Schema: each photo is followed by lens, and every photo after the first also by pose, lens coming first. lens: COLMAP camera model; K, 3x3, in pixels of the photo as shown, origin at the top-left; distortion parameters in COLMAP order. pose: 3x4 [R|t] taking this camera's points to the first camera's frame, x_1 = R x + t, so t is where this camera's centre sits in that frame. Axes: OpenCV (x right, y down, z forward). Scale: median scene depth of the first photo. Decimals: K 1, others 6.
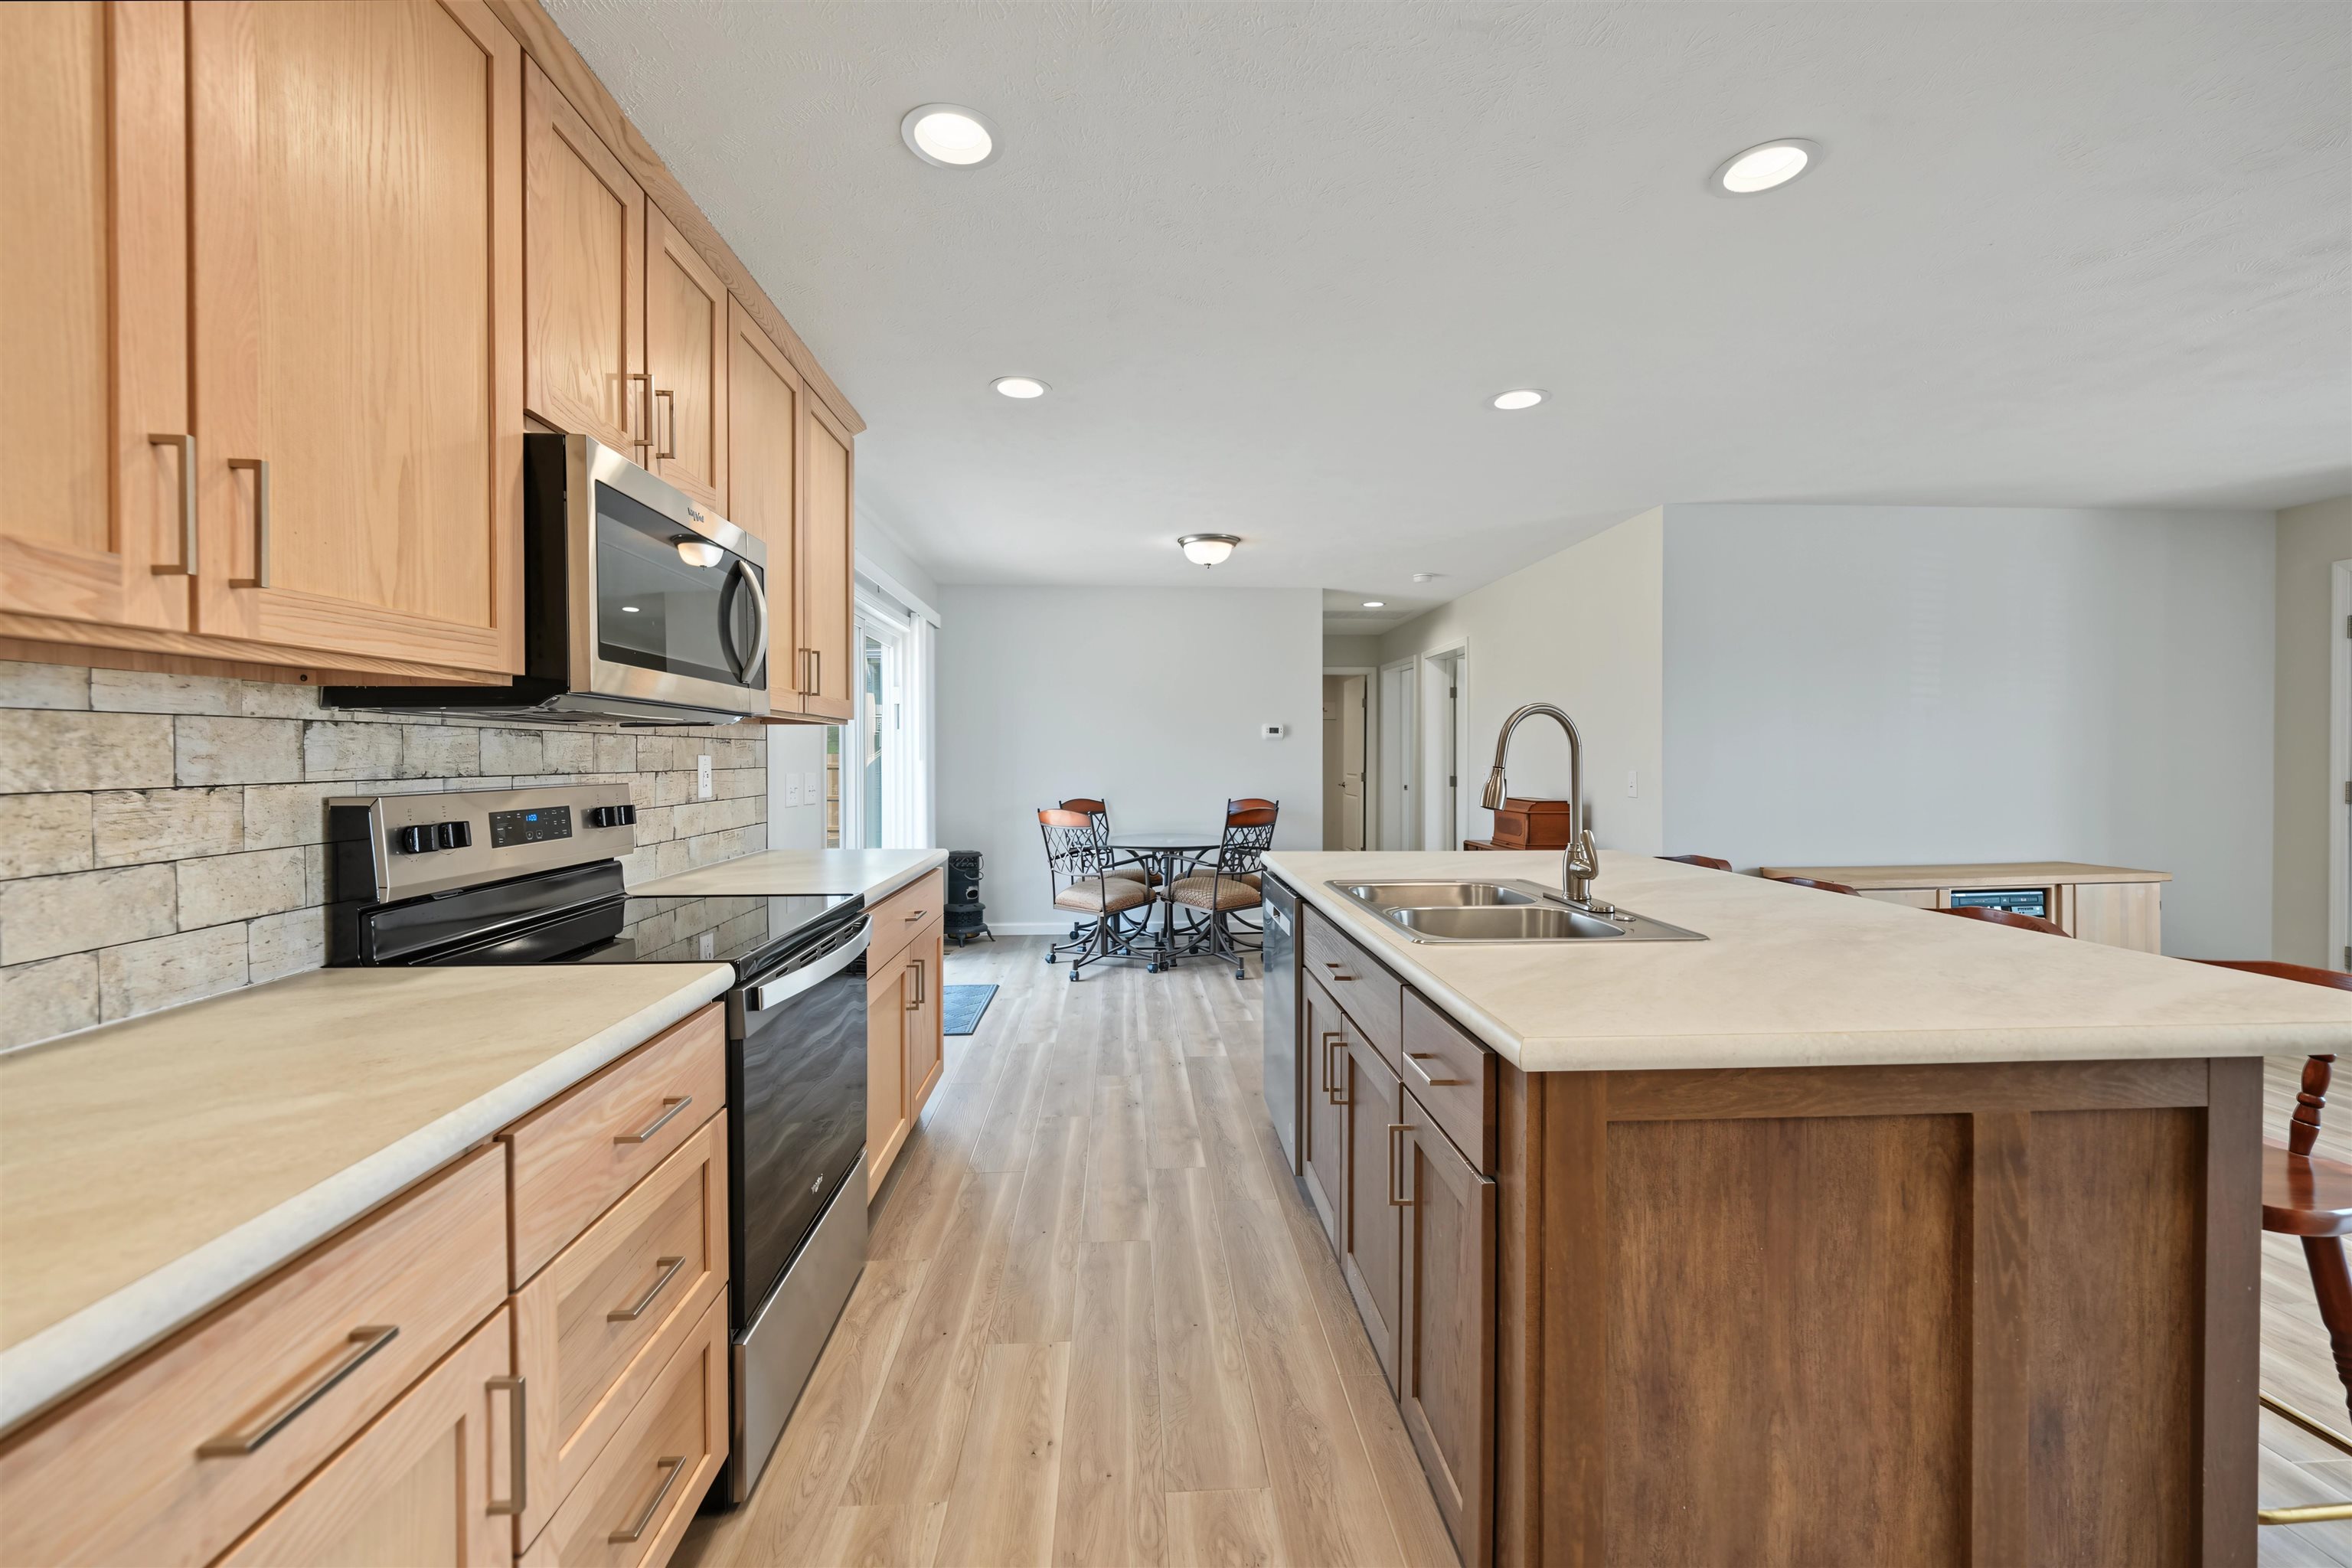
lens RADIAL K [[937.4, 0, 1182.7], [0, 937.4, 765.2], [0, 0, 1]] dist [-0.000537, -0.000360]
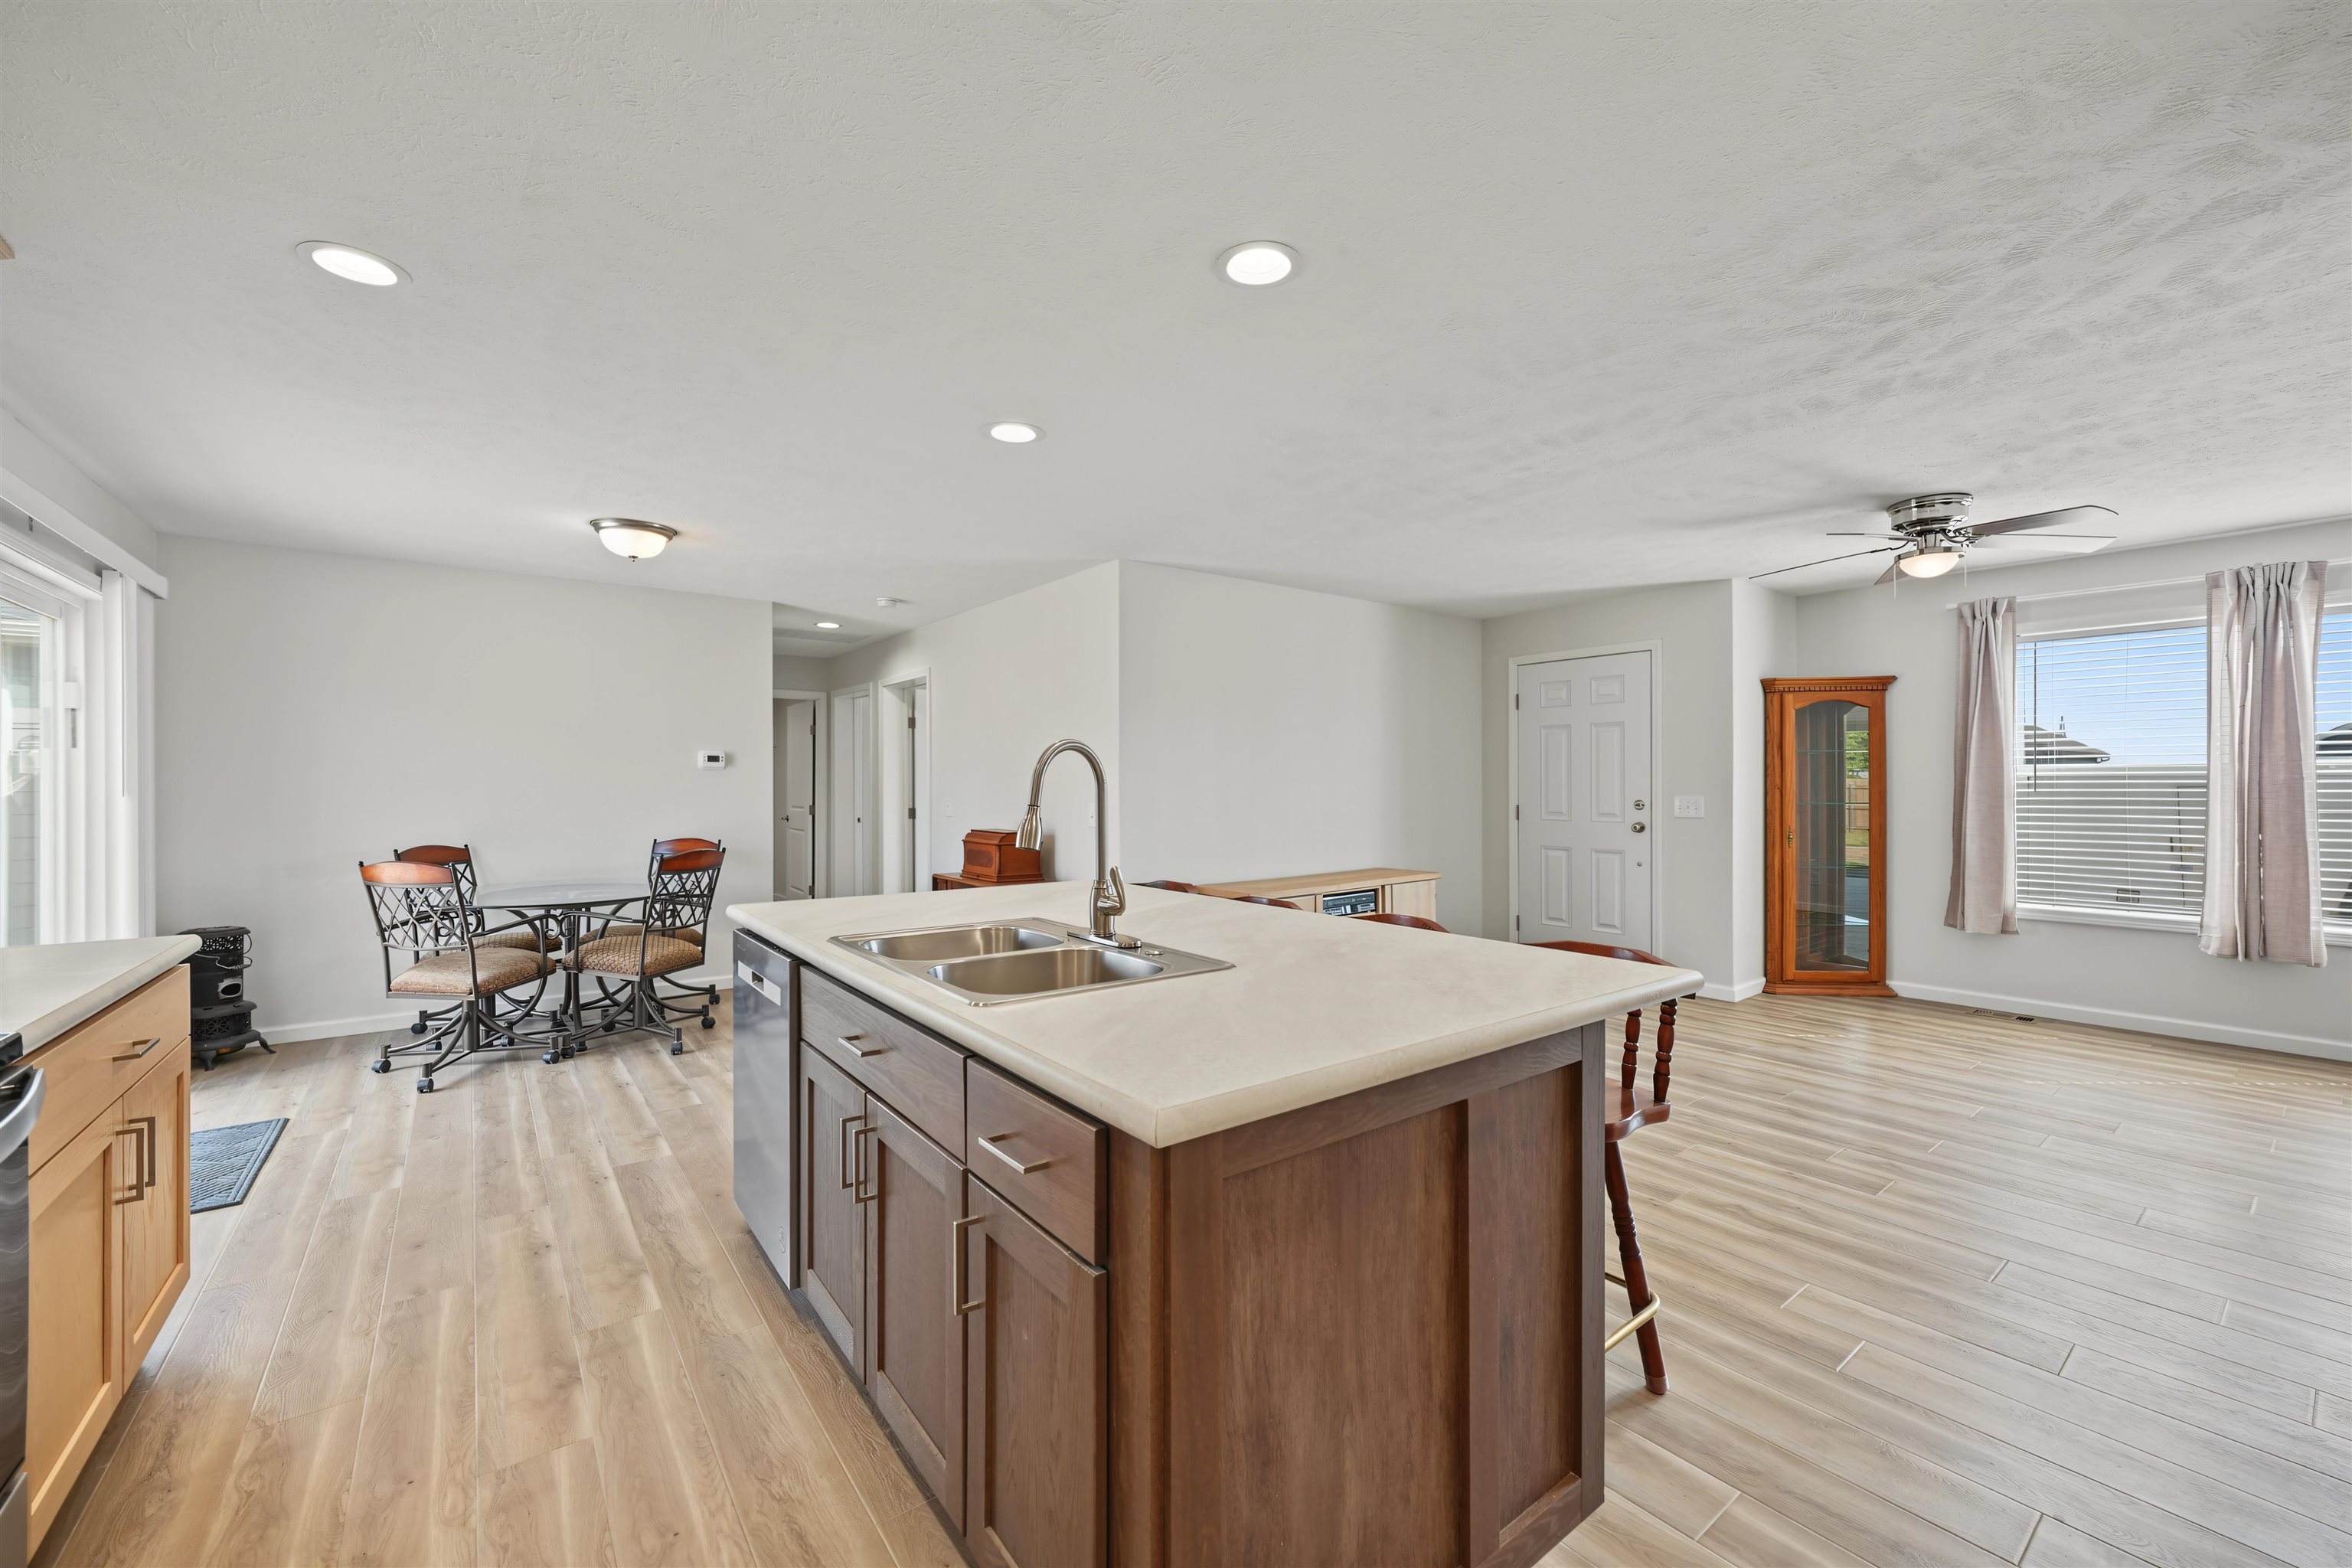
lens RADIAL K [[933.4, 0, 1179.9], [0, 933.4, 784.2], [0, 0, 1]] dist [0.000138, -0.000823]
pose [[0.833072, 0.000838, 0.553164, -0.044569], [0.005098, 0.999945, -0.009193, -0.006885], [-0.553141, 0.010478, 0.833022, 0.084264]]
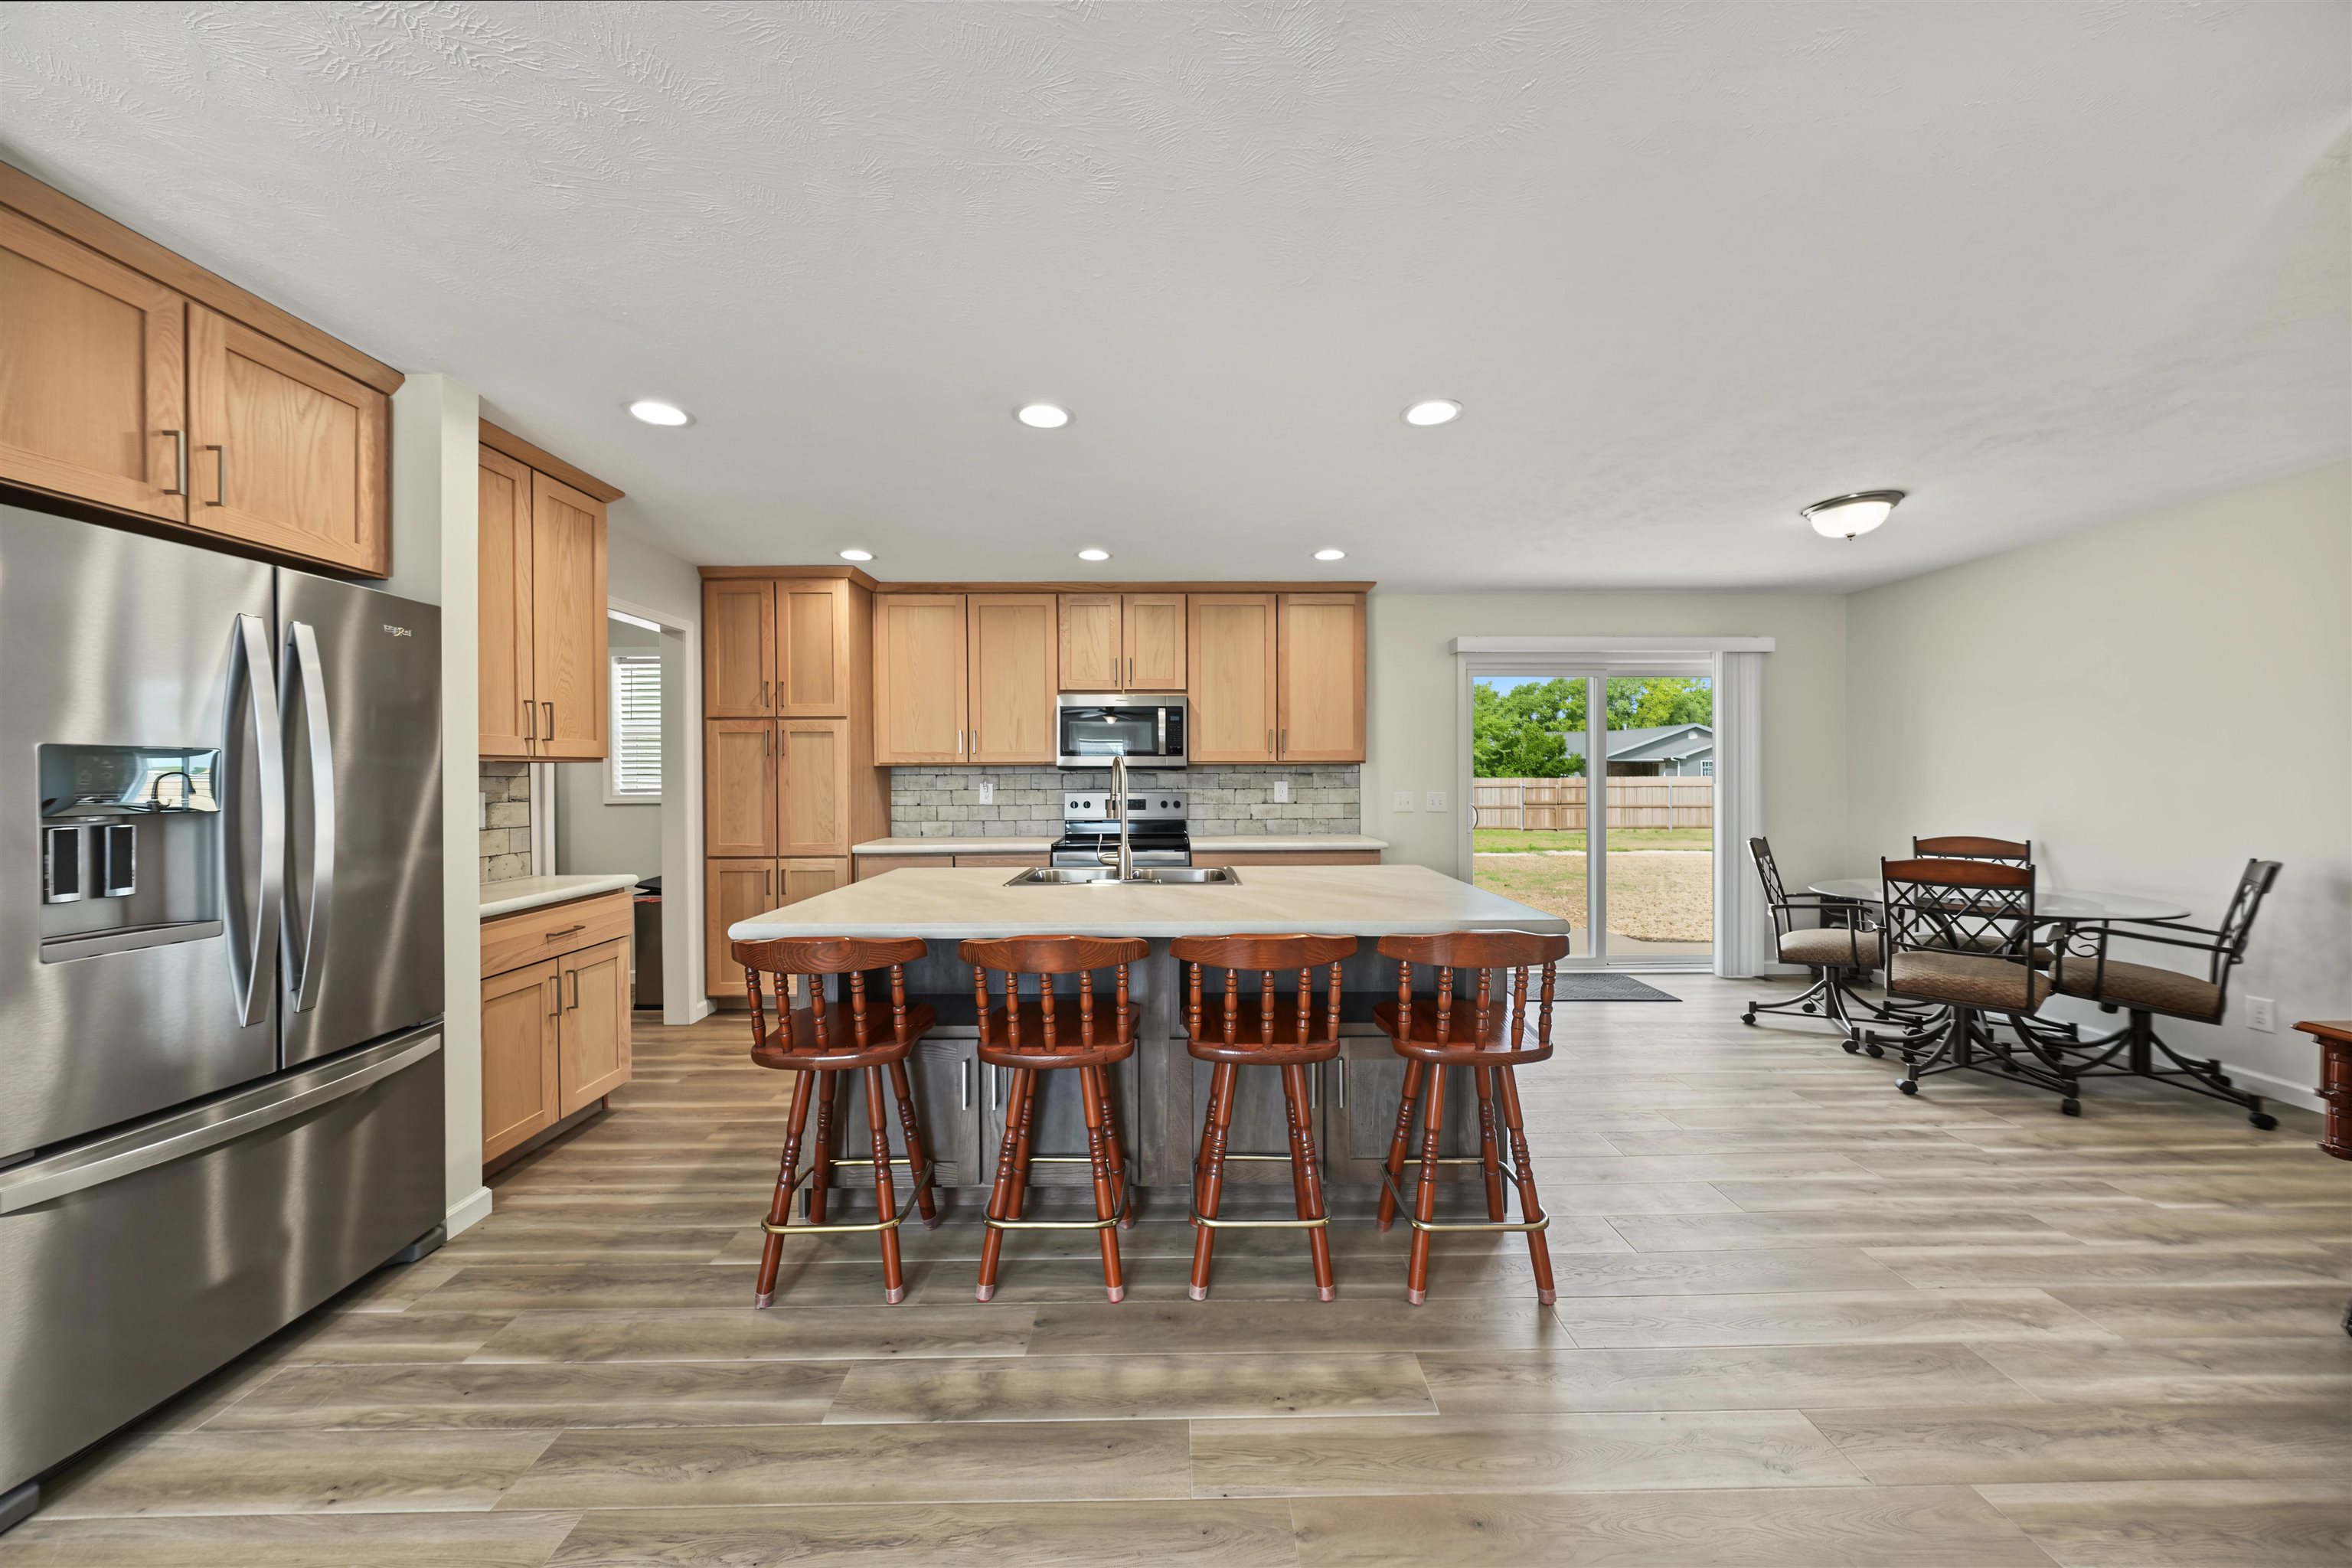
lens RADIAL K [[808.7, 0, 1181.2], [0, 808.7, 778.4], [0, 0, 1]] dist [-0.000632, -0.000210]
pose [[-0.058584, 0.004599, -0.998272, 1.211445], [-0.005865, 0.999971, 0.004951, -0.023372], [0.998265, 0.006145, -0.058556, 0.812698]]
